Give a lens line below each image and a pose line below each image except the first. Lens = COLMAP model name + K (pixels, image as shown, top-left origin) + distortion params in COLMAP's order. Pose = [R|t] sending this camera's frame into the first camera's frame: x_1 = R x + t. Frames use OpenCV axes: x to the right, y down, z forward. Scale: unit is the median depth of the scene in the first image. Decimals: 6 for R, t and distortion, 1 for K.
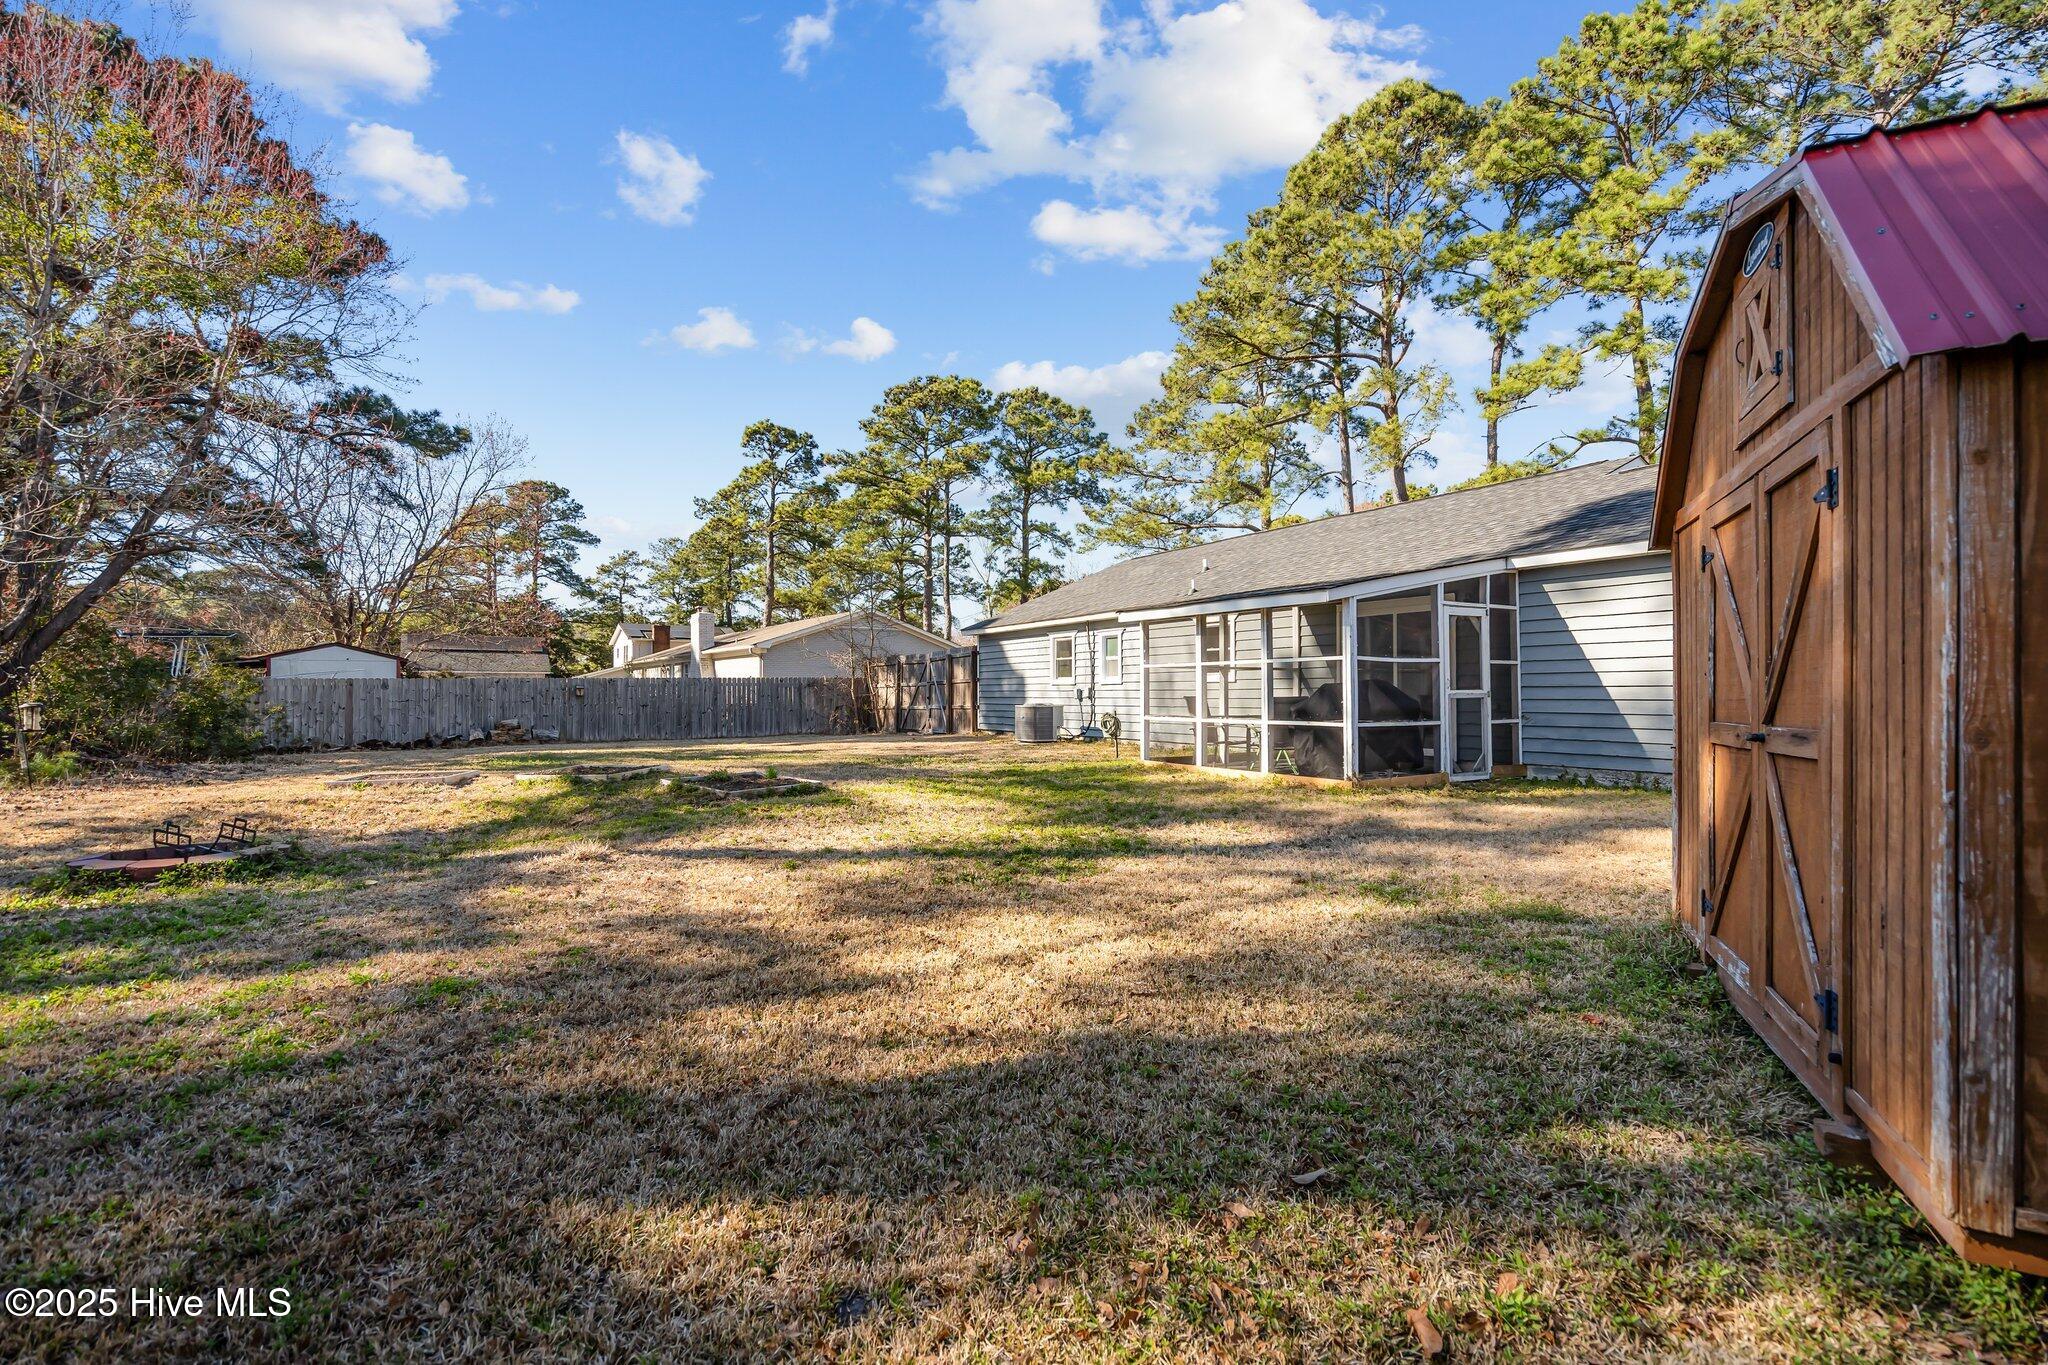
lens RADIAL K [[944.7, 0, 1020.6], [0, 944.7, 690.0], [0, 0, 1]] dist [-0.000805, -0.001251]
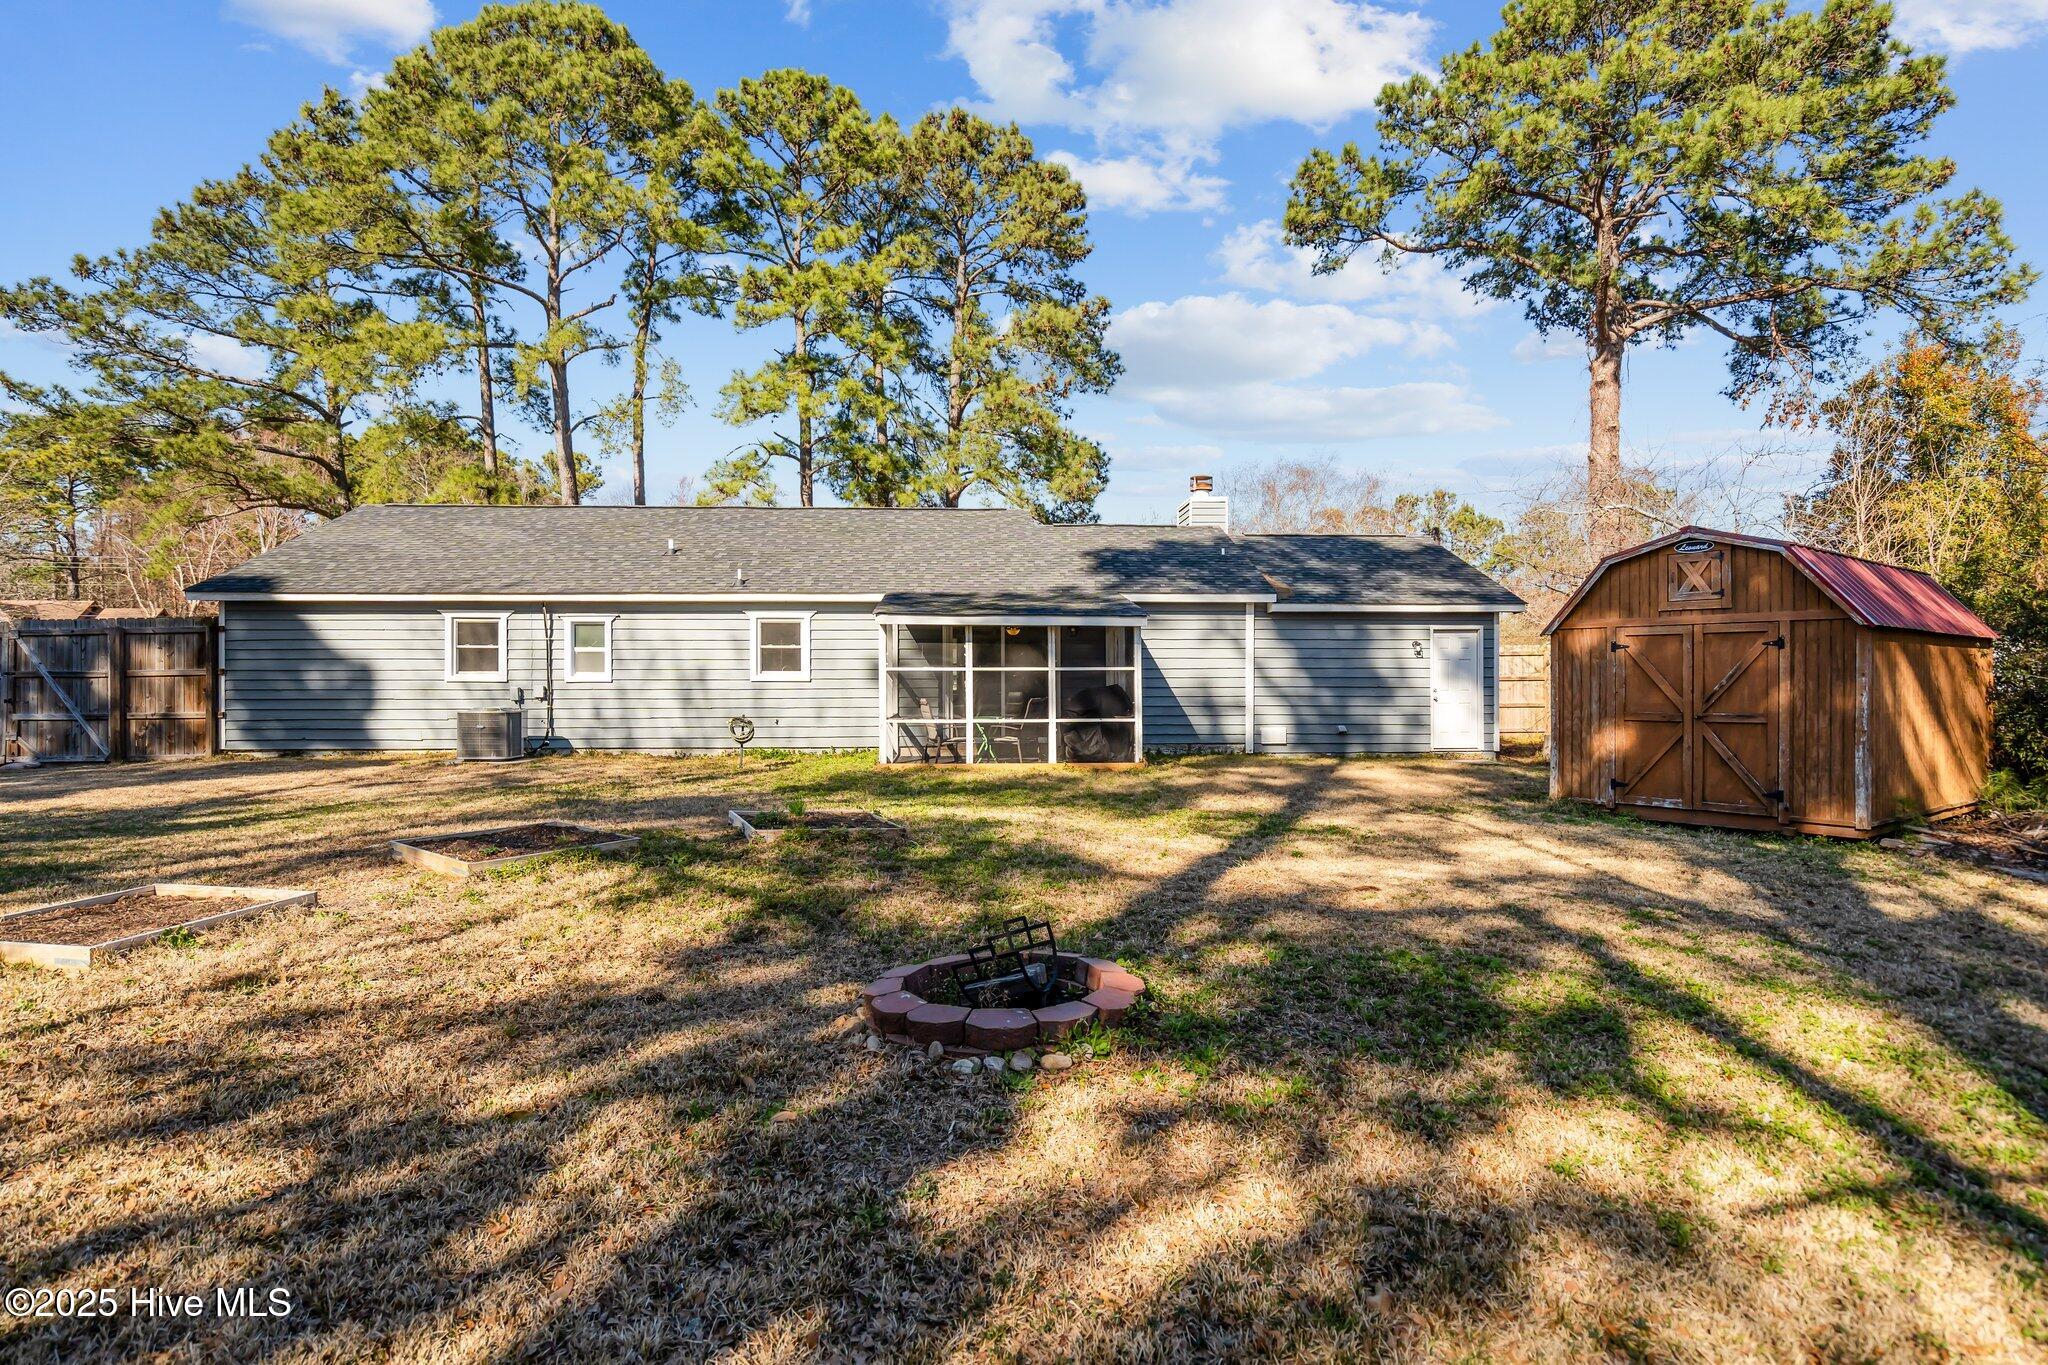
lens RADIAL K [[1076.7, 0, 1023.0], [0, 1076.7, 680.6], [0, 0, 1]] dist [0.000931, 0.000057]
pose [[0.453061, -0.010220, 0.891421, -0.540824], [-0.004265, 0.999898, 0.013631, -0.020075], [-0.891469, -0.009978, 0.452971, 0.230979]]
